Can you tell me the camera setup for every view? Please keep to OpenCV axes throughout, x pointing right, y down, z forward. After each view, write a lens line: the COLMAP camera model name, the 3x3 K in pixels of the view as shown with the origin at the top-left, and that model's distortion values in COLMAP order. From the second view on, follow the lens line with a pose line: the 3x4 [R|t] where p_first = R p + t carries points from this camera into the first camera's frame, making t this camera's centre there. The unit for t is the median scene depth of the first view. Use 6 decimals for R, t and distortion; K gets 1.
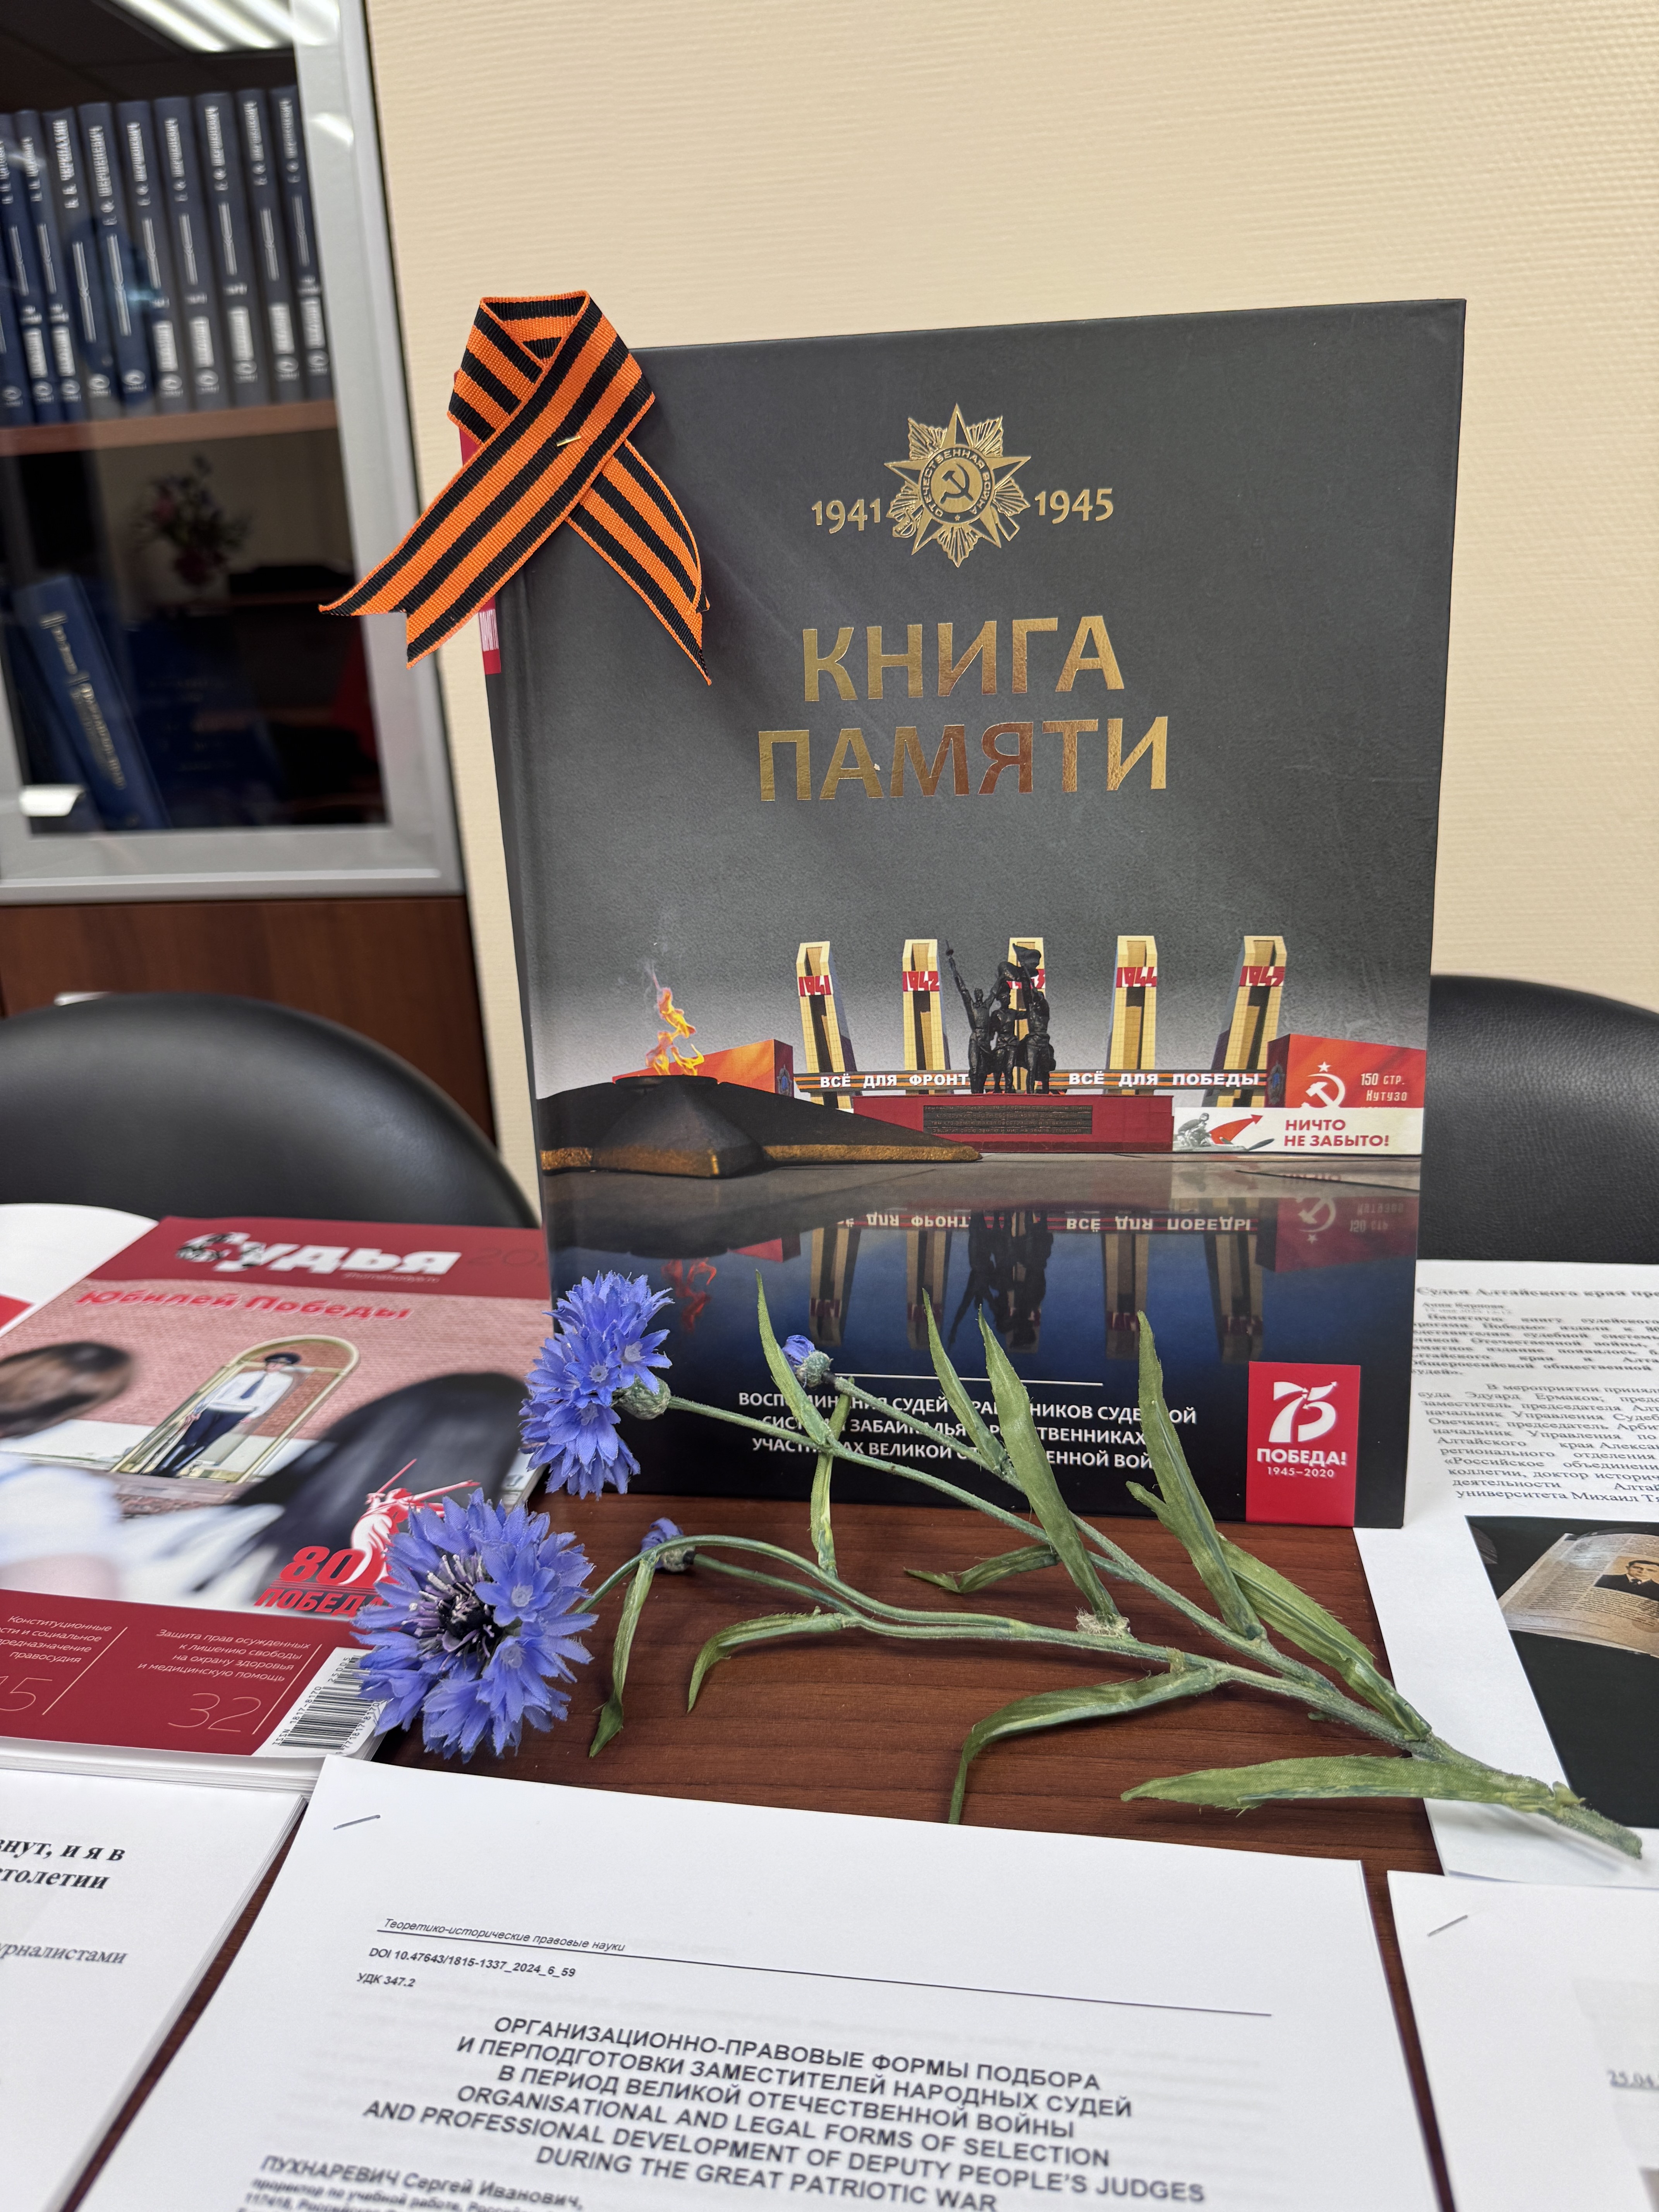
lens RADIAL K [[1641.0, 0, 871.5], [0, 1641.0, 1104.1], [0, 0, 1]] dist [-0.003467, -0.010422]
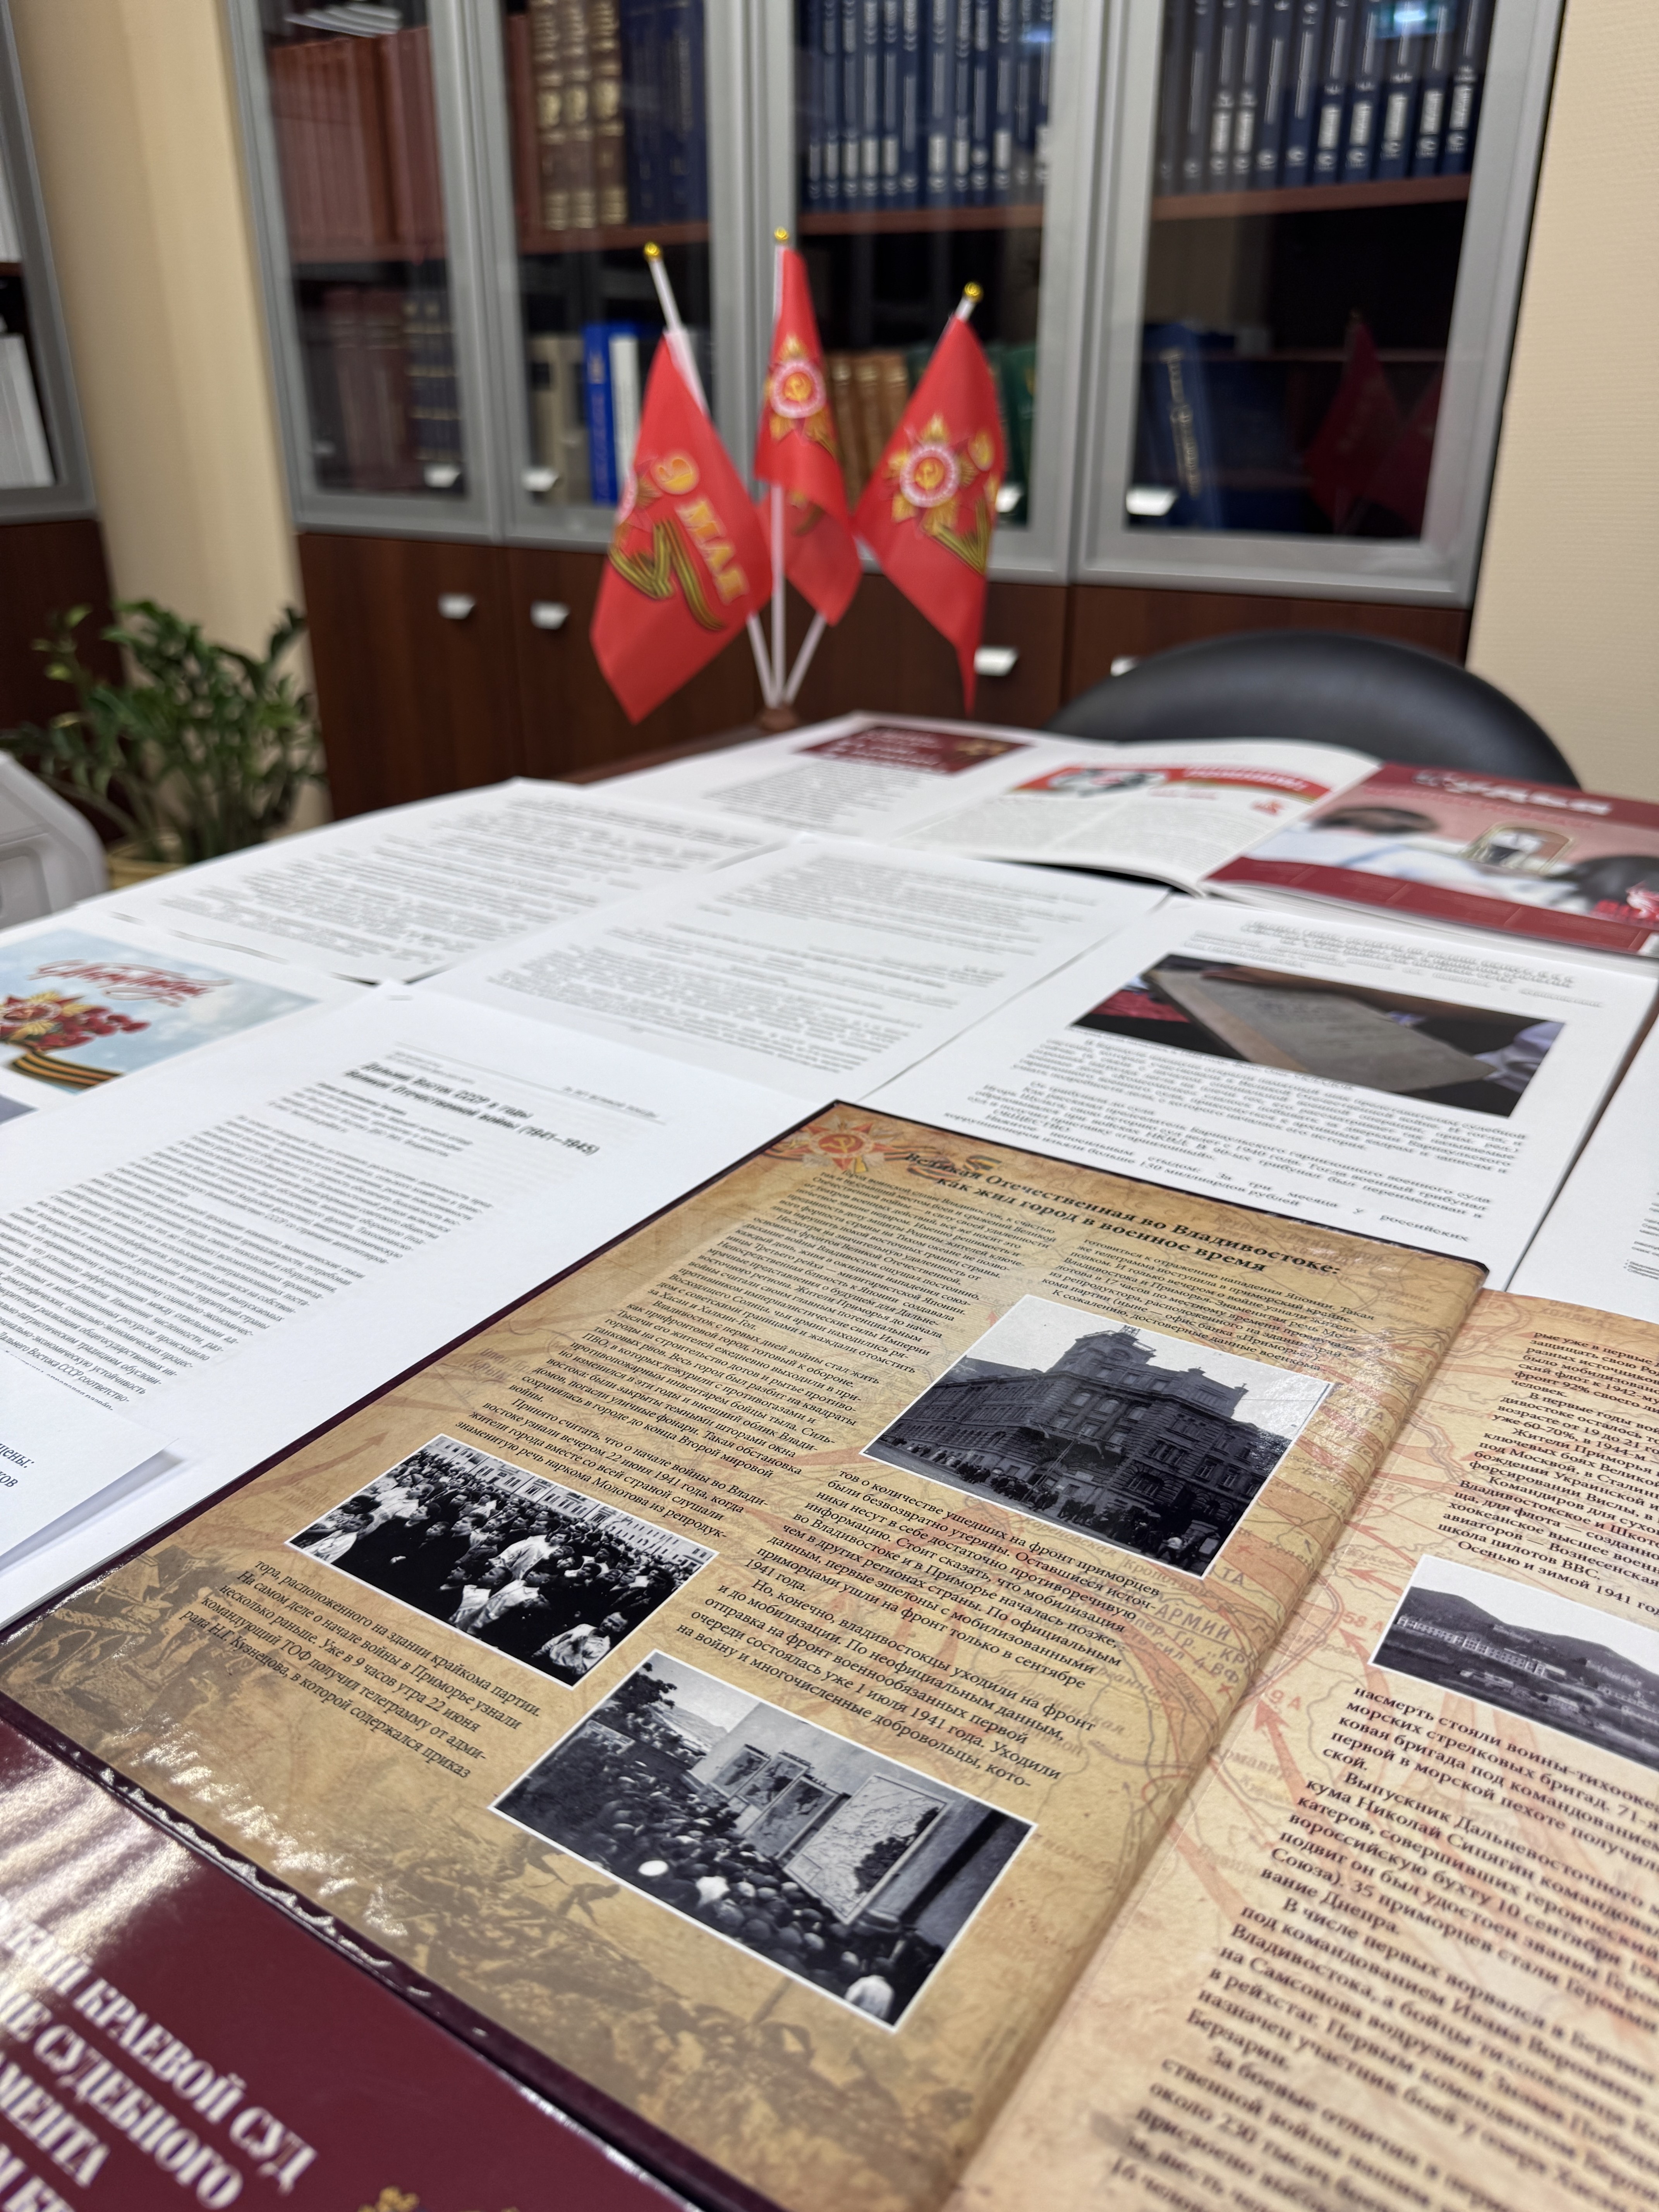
lens RADIAL K [[1641.0, 0, 871.5], [0, 1641.0, 1104.1], [0, 0, 1]] dist [-0.003467, -0.010422]
pose [[0.904367, 0.213199, -0.369684, -0.316233], [-0.168107, 0.974200, 0.150583, 0.303777], [0.392250, -0.074036, 0.916874, -0.768571]]
